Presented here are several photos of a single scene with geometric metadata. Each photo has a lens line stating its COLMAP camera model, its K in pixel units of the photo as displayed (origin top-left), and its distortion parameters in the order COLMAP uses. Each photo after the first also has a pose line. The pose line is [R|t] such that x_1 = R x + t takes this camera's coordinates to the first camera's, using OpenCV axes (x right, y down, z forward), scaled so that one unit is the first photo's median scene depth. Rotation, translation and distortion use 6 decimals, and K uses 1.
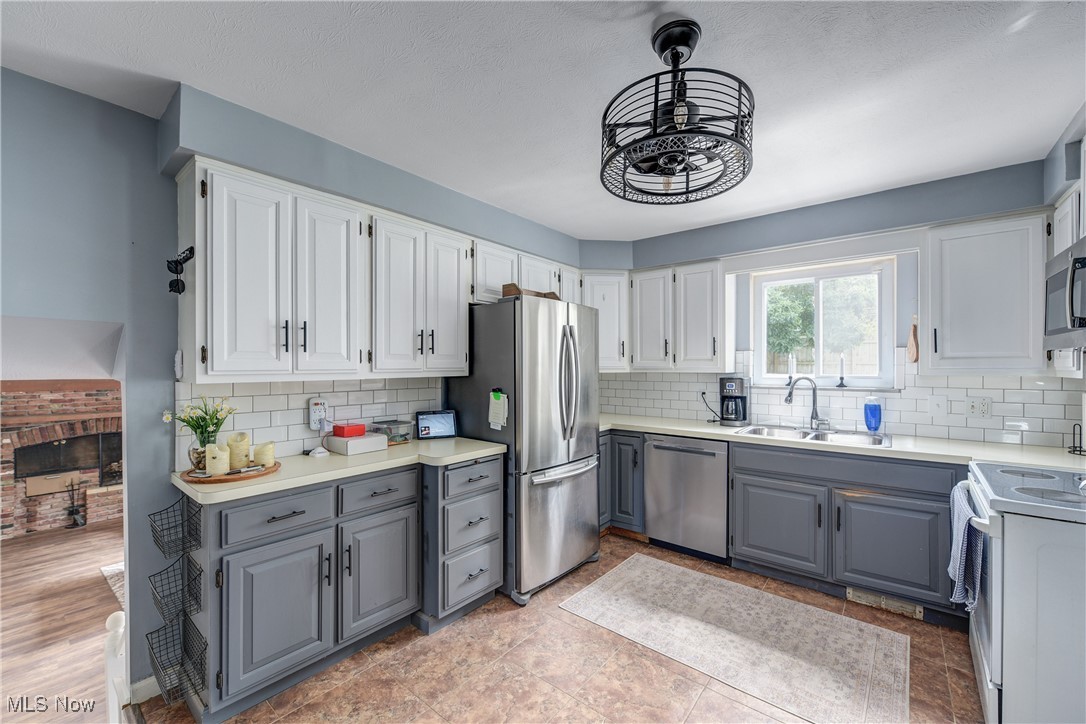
lens RADIAL K [[436.6, 0, 545.6], [0, 436.6, 367.7], [0, 0, 1]] dist [-0.004564, -0.000598]
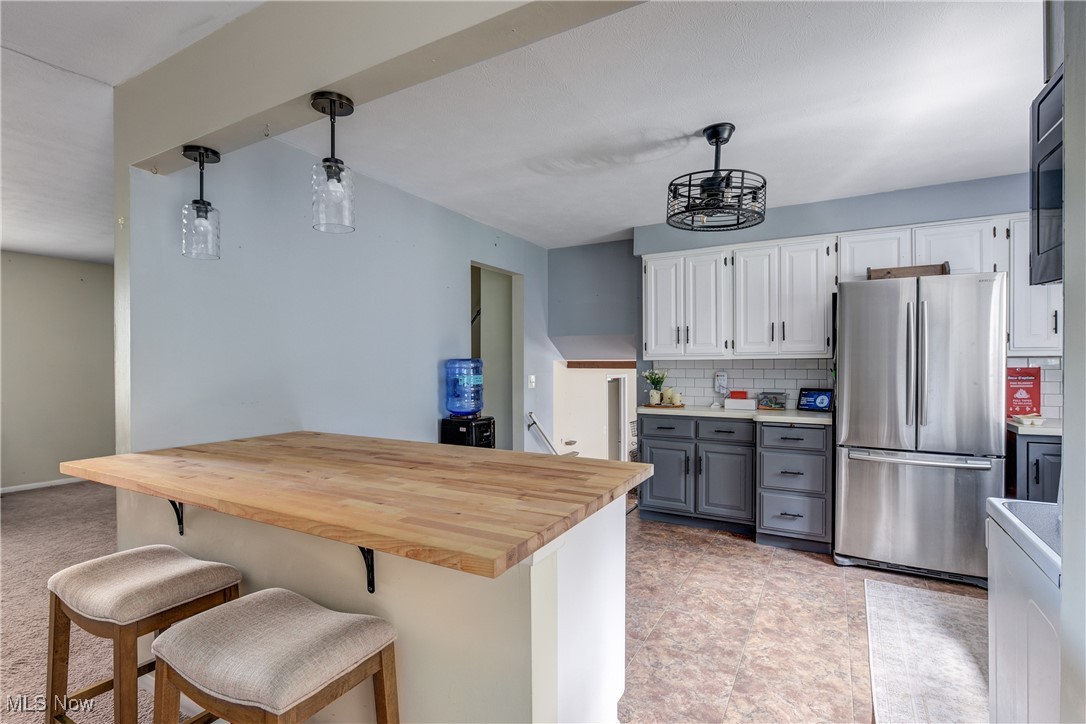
lens RADIAL K [[522.2, 0, 542.0], [0, 522.2, 363.7], [0, 0, 1]] dist [0.002326, 0.000226]
pose [[0.171723, -0.000736, -0.985145, 1.276939], [-0.001887, 0.999998, -0.001076, 0.045021], [0.985143, 0.002043, 0.171721, 0.040686]]
